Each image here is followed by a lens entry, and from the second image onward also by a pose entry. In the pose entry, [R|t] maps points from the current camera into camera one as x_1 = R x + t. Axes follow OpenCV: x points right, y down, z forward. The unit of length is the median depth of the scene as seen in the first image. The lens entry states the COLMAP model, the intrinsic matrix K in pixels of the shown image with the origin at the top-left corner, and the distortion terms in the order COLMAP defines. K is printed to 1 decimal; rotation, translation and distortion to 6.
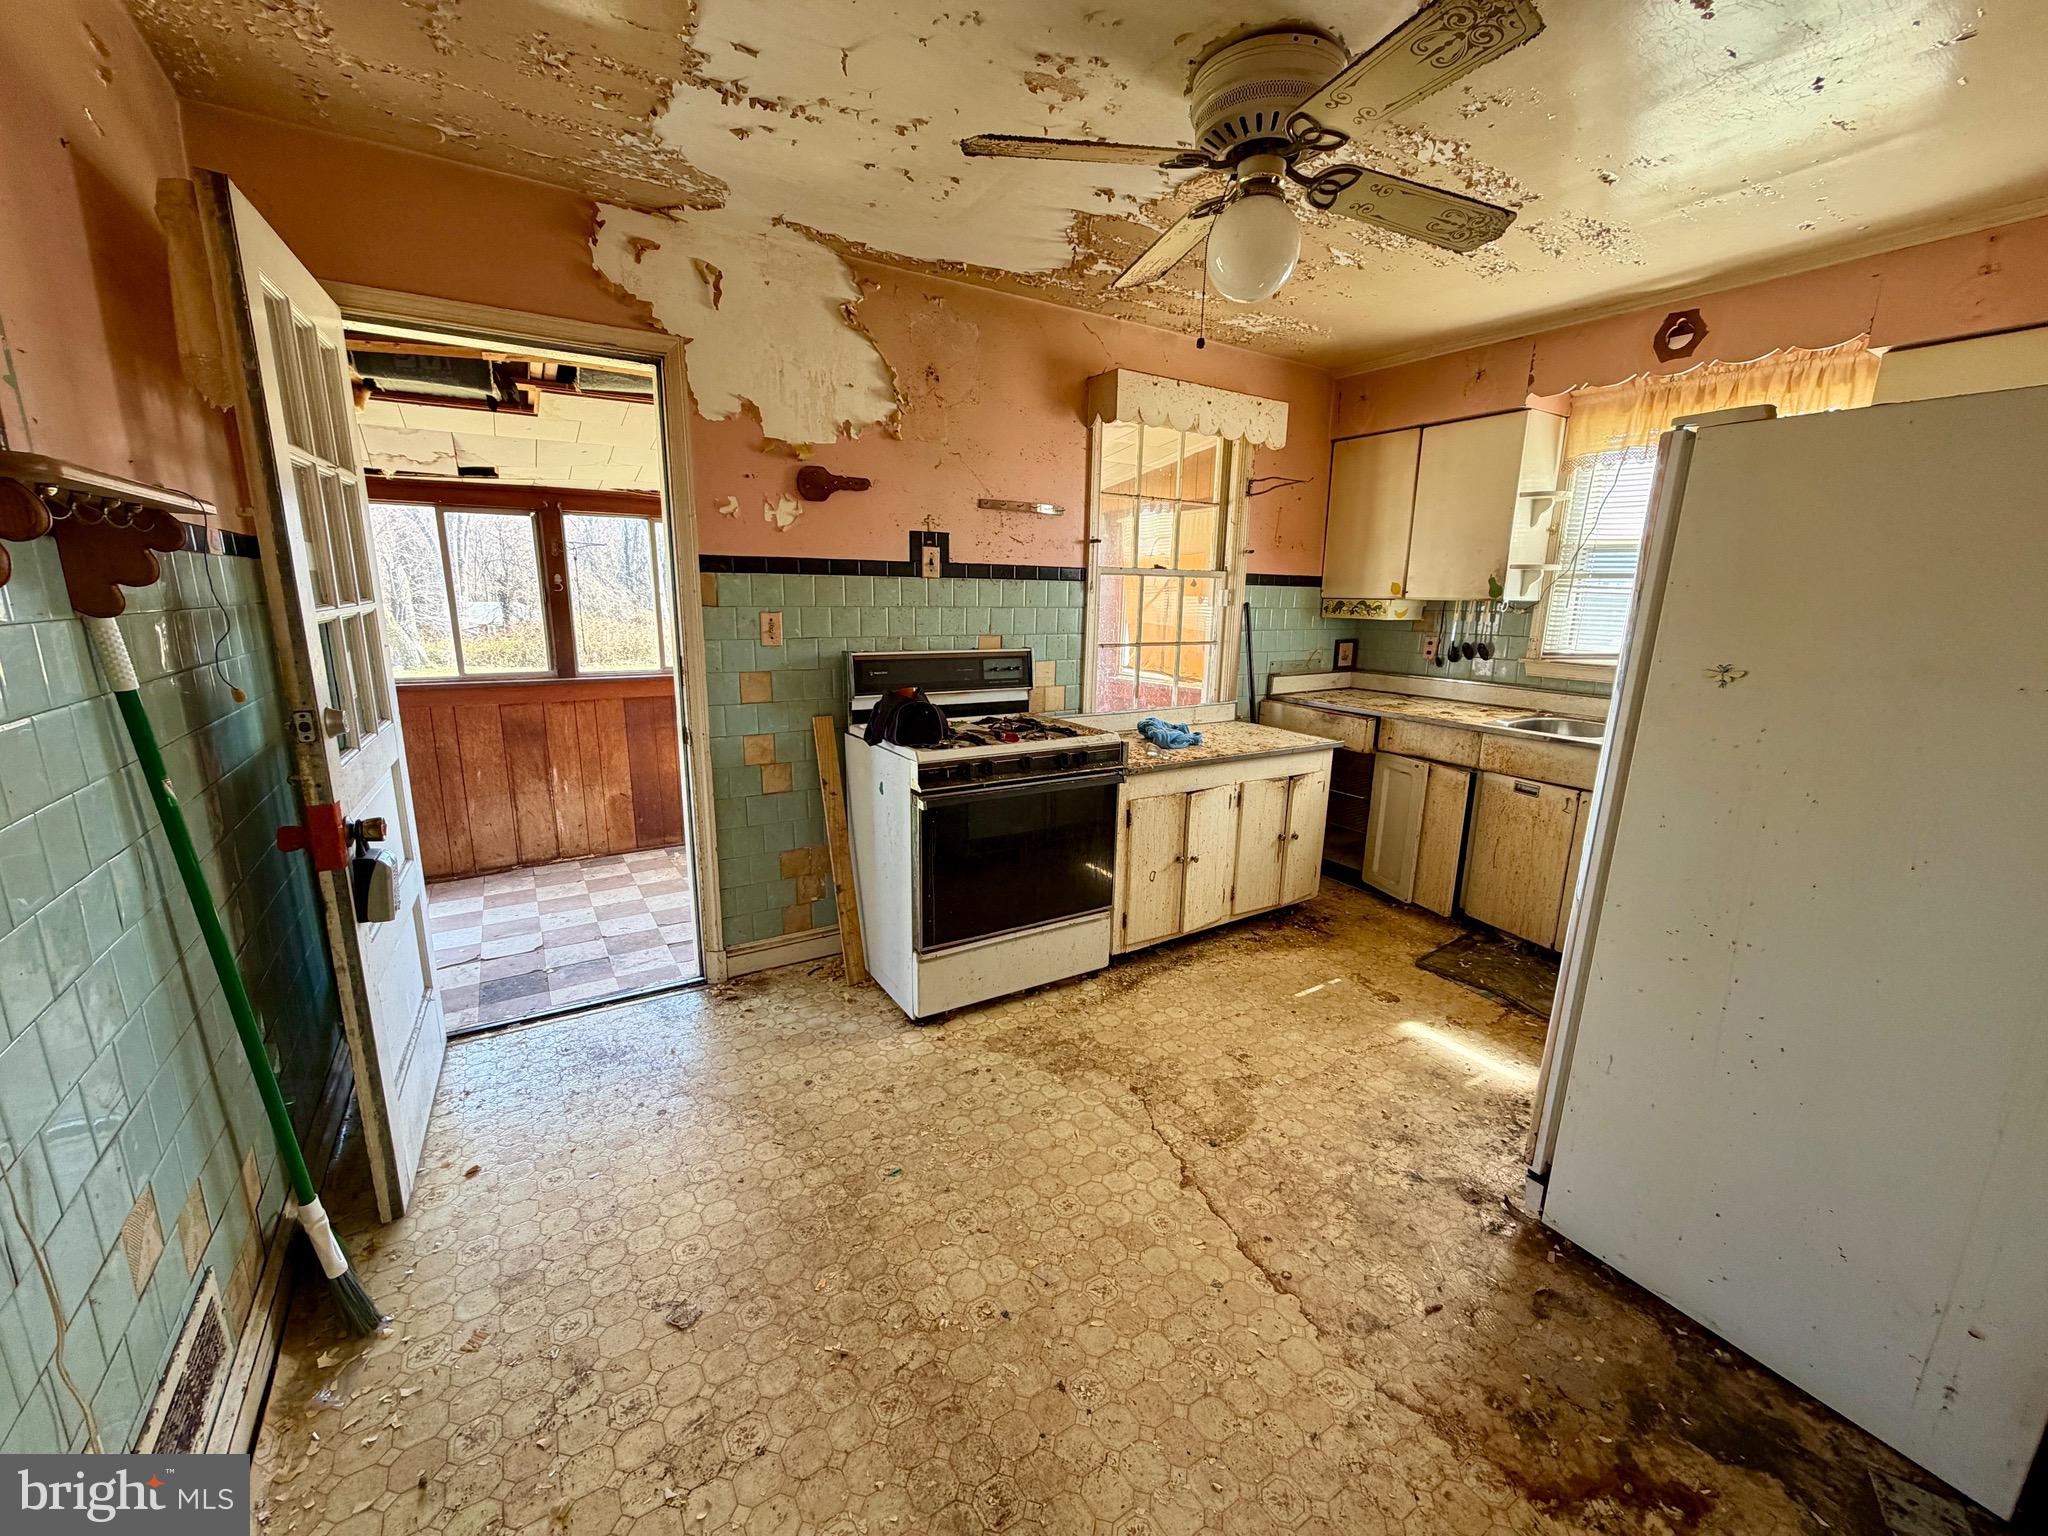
lens RADIAL K [[817.1, 0, 1021.2], [0, 817.1, 767.6], [0, 0, 1]] dist [-0.001080, -0.000033]
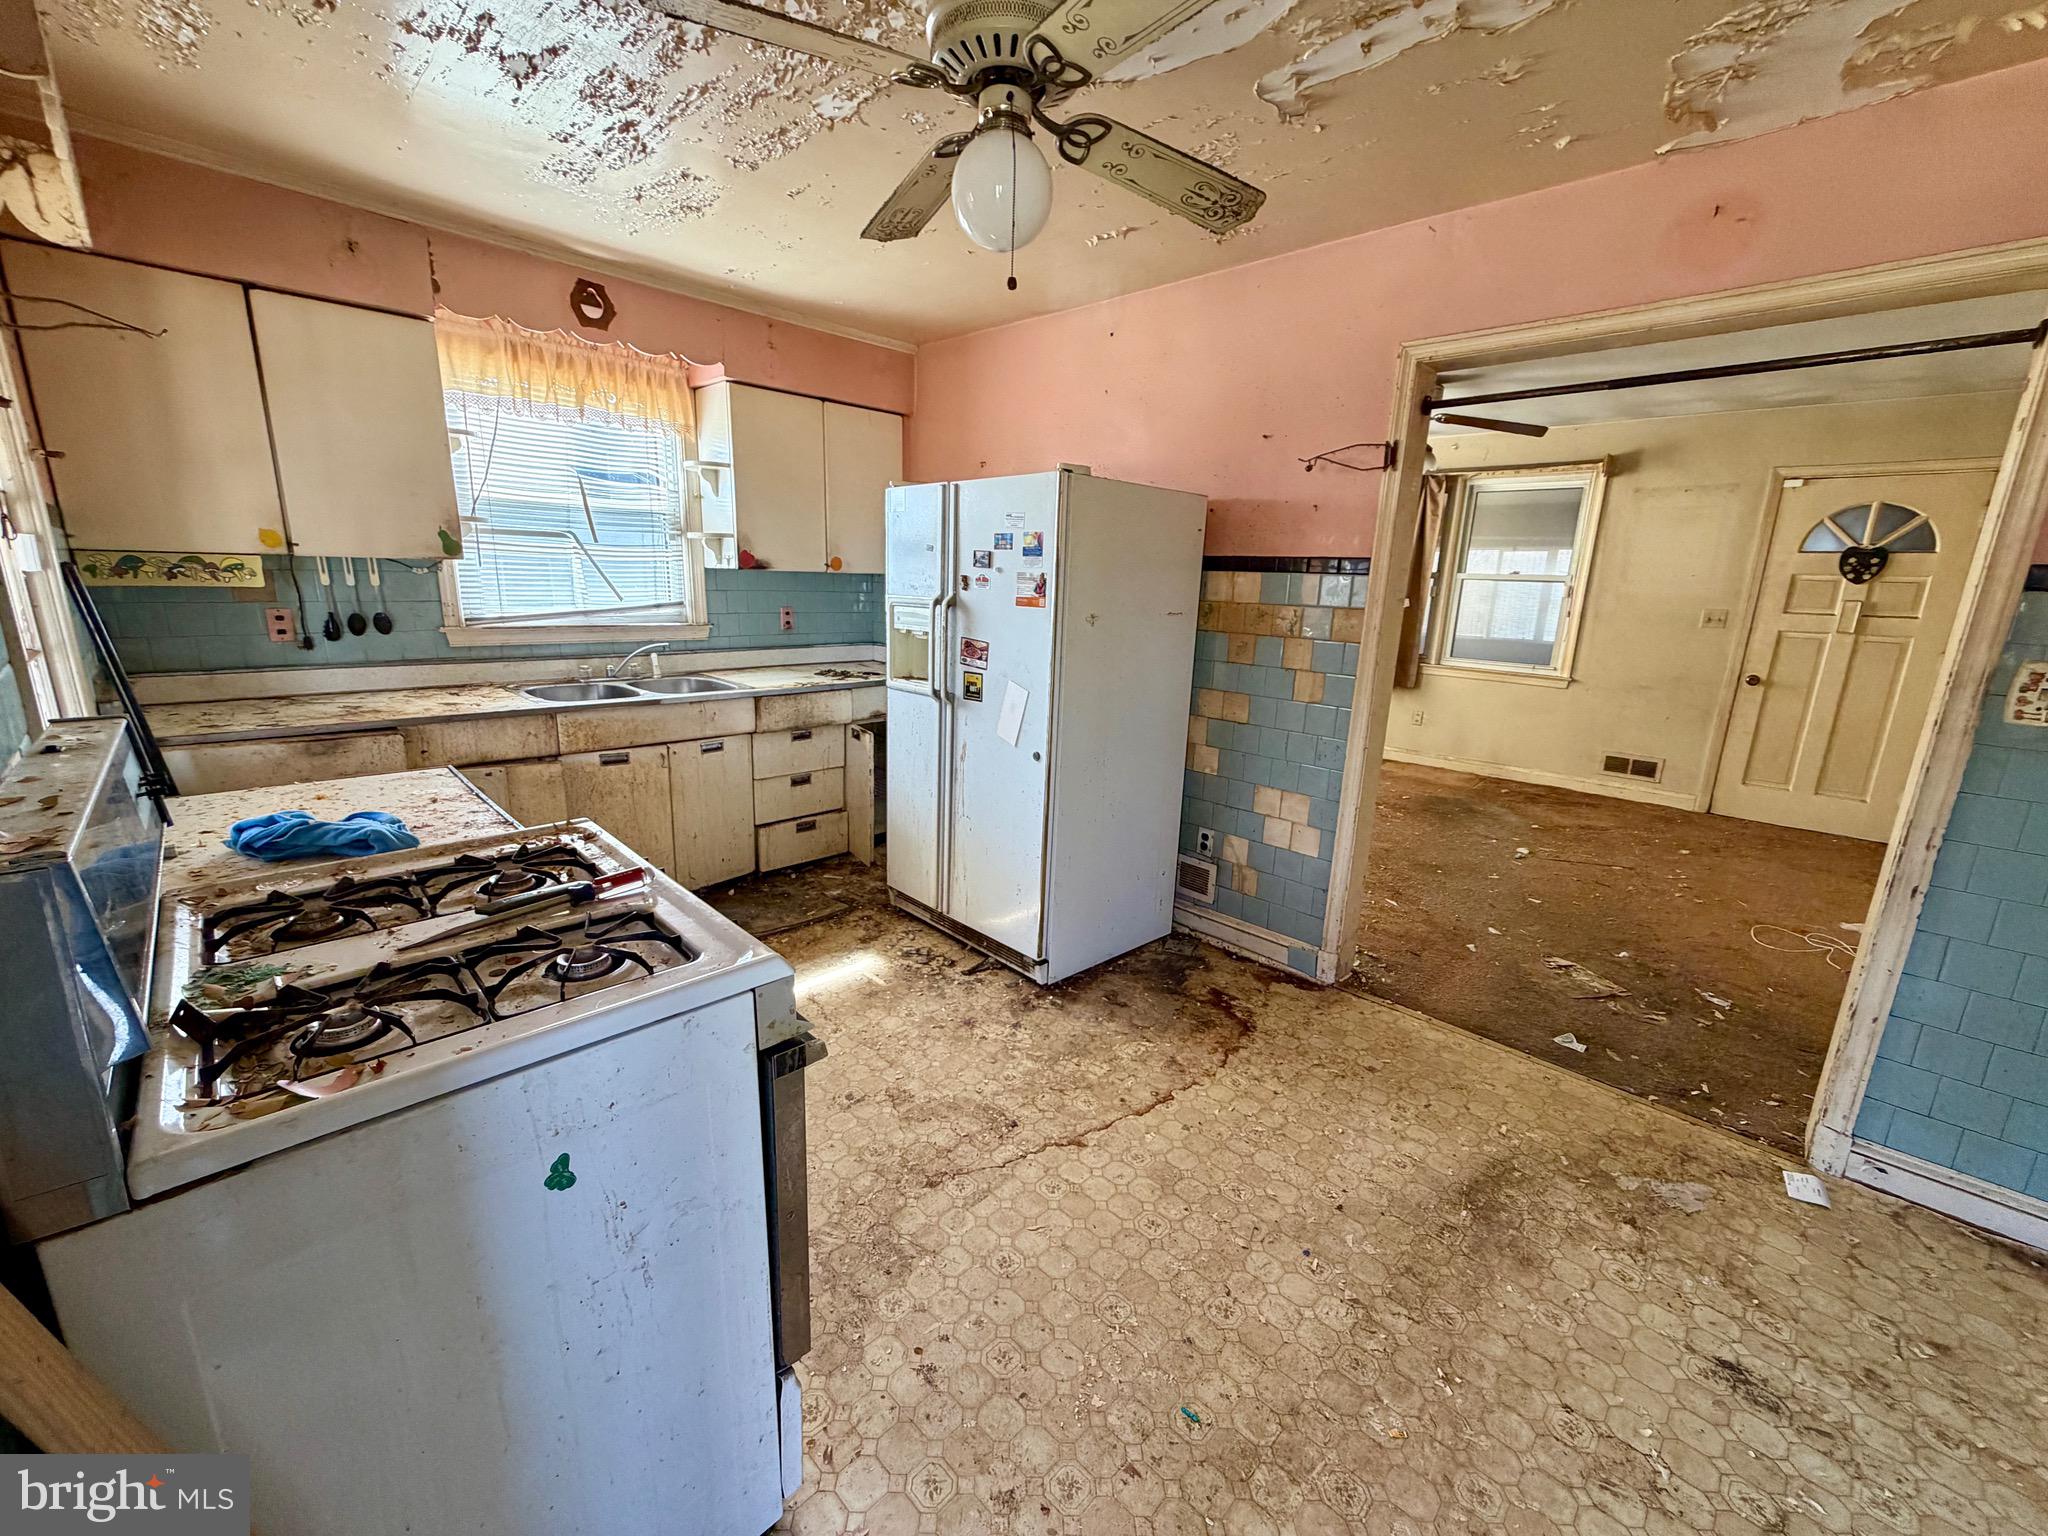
lens RADIAL K [[817.1, 0, 1021.2], [0, 817.1, 767.6], [0, 0, 1]] dist [-0.001080, -0.000033]
pose [[-0.219447, -0.248088, 0.943555, -0.468777], [0.171148, 0.942343, 0.287574, -0.187206], [-0.960495, 0.224595, -0.164334, 0.815780]]
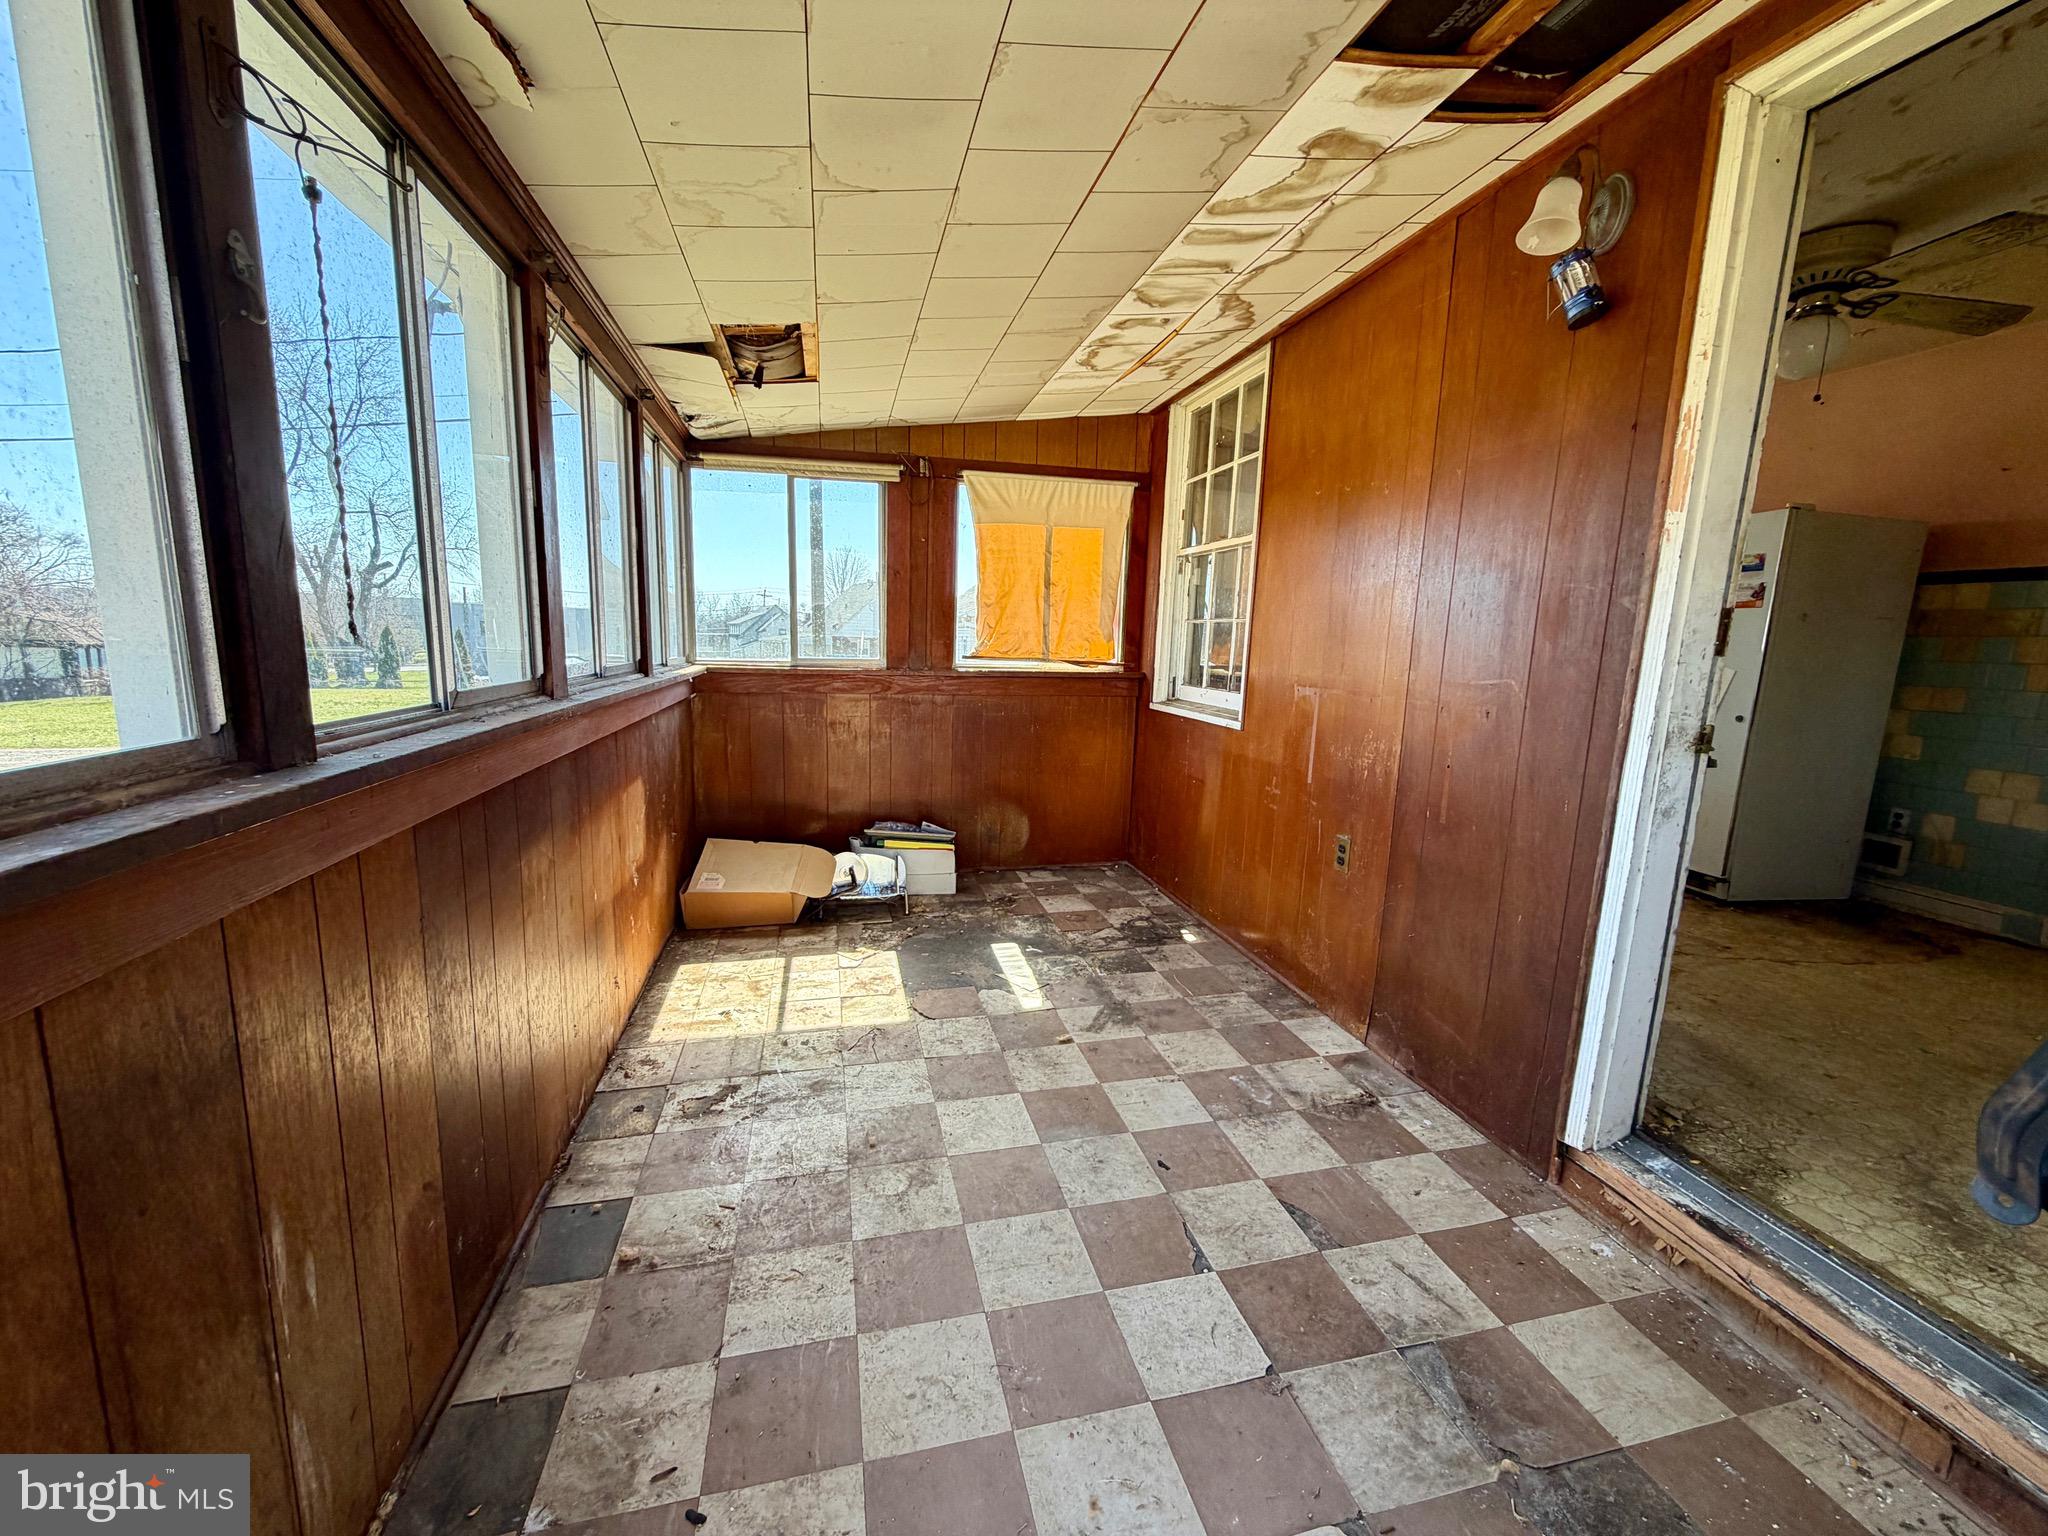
lens RADIAL K [[817.1, 0, 1021.2], [0, 817.1, 767.6], [0, 0, 1]] dist [-0.001080, -0.000033]
pose [[0.324723, -0.153661, 0.933243, -1.143929], [0.166816, 0.980551, 0.103407, -0.166341], [-0.930982, 0.122101, 0.344040, 1.259243]]
